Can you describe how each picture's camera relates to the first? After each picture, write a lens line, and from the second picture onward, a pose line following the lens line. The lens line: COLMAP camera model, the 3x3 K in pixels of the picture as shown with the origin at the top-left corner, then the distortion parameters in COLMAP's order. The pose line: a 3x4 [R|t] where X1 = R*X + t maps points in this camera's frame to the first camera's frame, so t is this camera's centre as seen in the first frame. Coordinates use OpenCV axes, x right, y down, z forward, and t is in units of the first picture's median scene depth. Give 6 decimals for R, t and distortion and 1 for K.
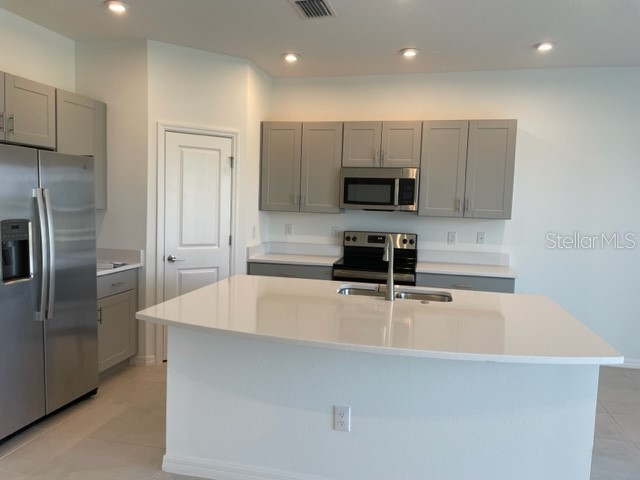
lens RADIAL K [[478.3, 0, 309.1], [0, 478.3, 239.1], [0, 0, 1]] dist [0.012471, -0.004592]
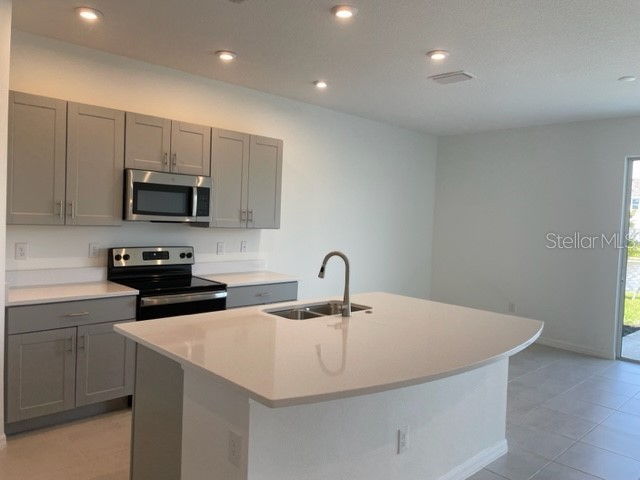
lens RADIAL K [[478.3, 0, 309.1], [0, 478.3, 239.1], [0, 0, 1]] dist [0.012471, -0.004592]
pose [[0.542445, -0.046321, 0.838813, -0.460707], [0.046503, 0.998603, 0.025073, -0.040829], [-0.838803, 0.025407, 0.543842, 0.329494]]
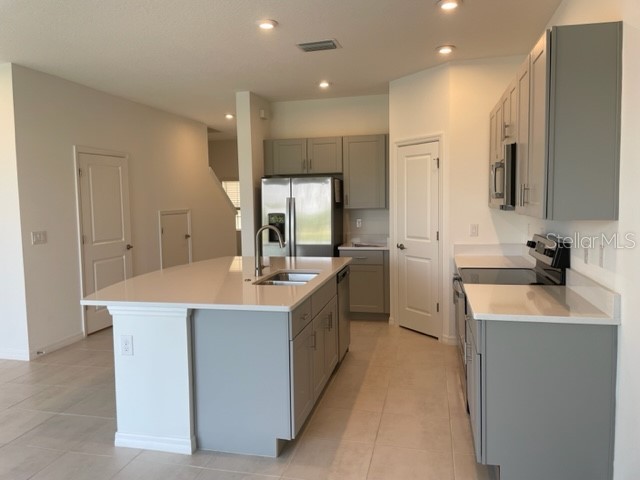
lens RADIAL K [[478.3, 0, 309.1], [0, 478.3, 239.1], [0, 0, 1]] dist [0.012471, -0.004592]
pose [[-0.013070, 0.047164, -0.998802, 0.899895], [-0.070849, 0.996333, 0.047974, -0.020183], [0.997401, 0.071392, -0.009680, 0.706507]]
